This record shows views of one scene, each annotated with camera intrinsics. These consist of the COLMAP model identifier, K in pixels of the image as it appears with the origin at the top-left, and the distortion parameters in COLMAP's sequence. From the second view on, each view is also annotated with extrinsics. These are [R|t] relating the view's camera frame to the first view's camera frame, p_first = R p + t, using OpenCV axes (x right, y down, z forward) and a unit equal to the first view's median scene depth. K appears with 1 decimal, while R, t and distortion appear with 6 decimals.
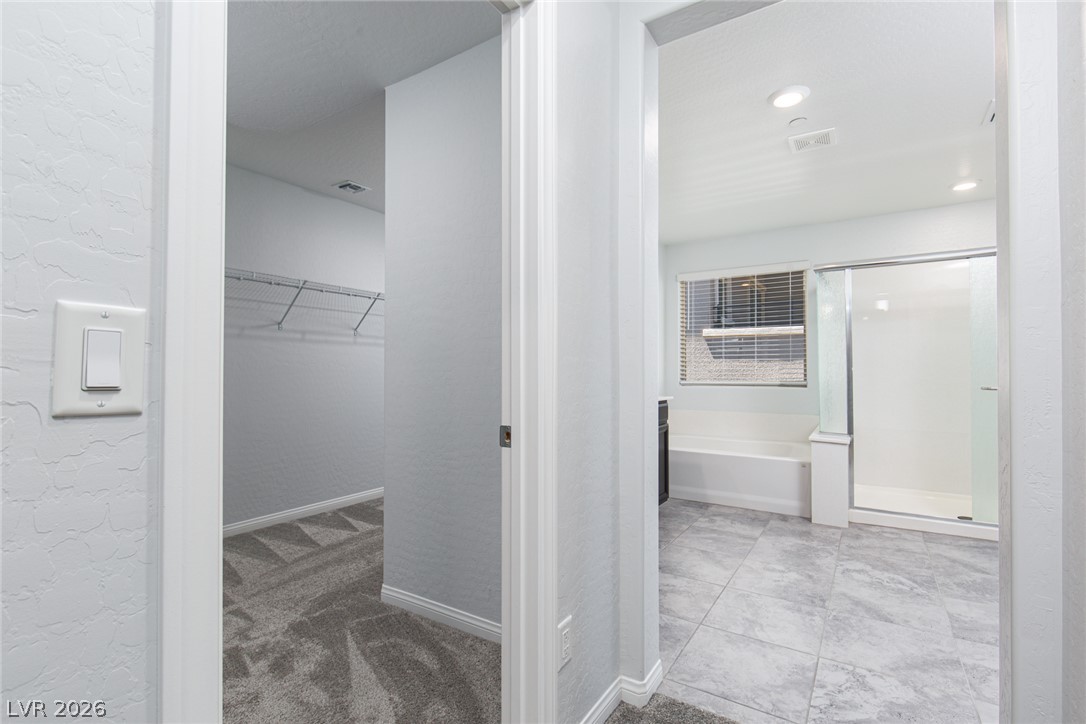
lens RADIAL K [[510.7, 0, 537.8], [0, 510.7, 360.7], [0, 0, 1]] dist [0.011608, -0.000125]
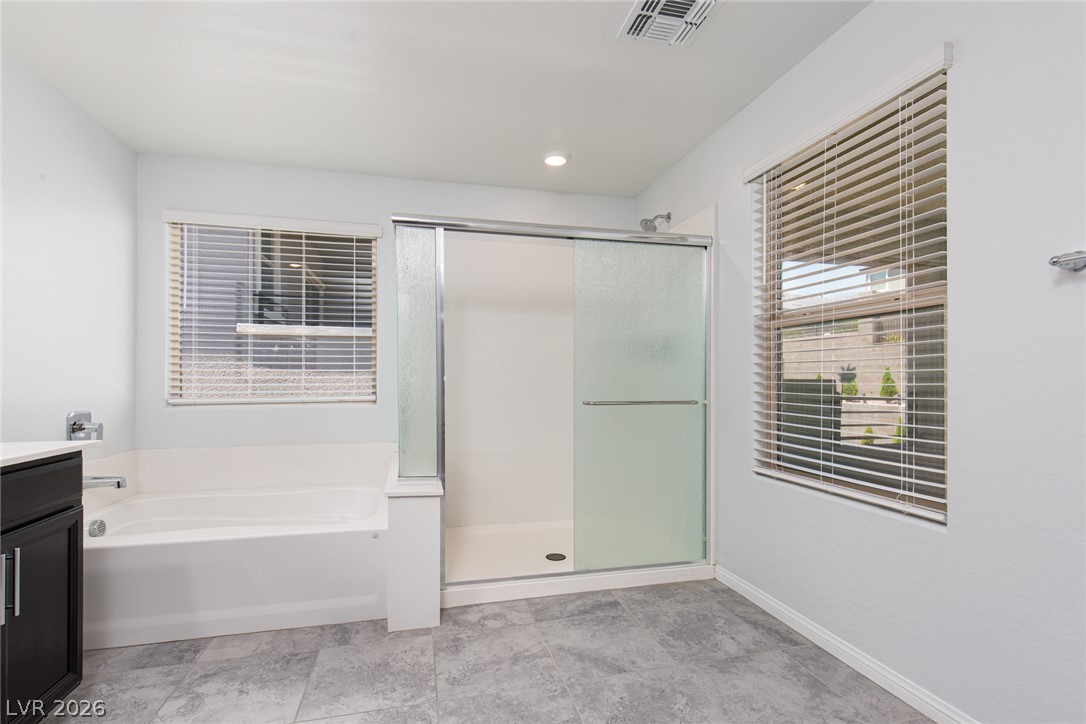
lens RADIAL K [[510.7, 0, 542.2], [0, 510.7, 379.6], [0, 0, 1]] dist [0.011608, -0.000125]
pose [[0.683212, -0.002536, 0.730216, 0.221819], [-0.012176, 0.999815, 0.014865, 0.007566], [-0.730119, -0.019047, 0.683055, 0.468302]]
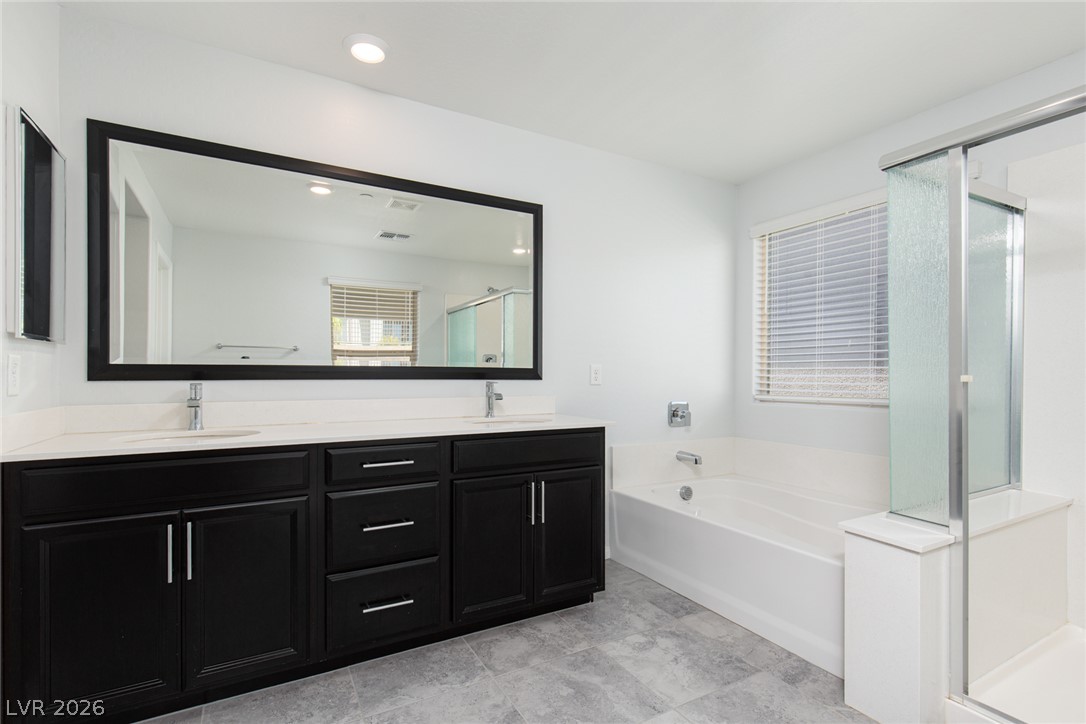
lens RADIAL K [[510.7, 0, 527.2], [0, 510.7, 380.6], [0, 0, 1]] dist [0.011608, -0.000125]
pose [[0.878886, -0.001894, -0.477028, 0.510674], [0.013072, 0.999712, 0.020115, 0.008476], [0.476852, -0.023914, 0.878658, 0.463698]]
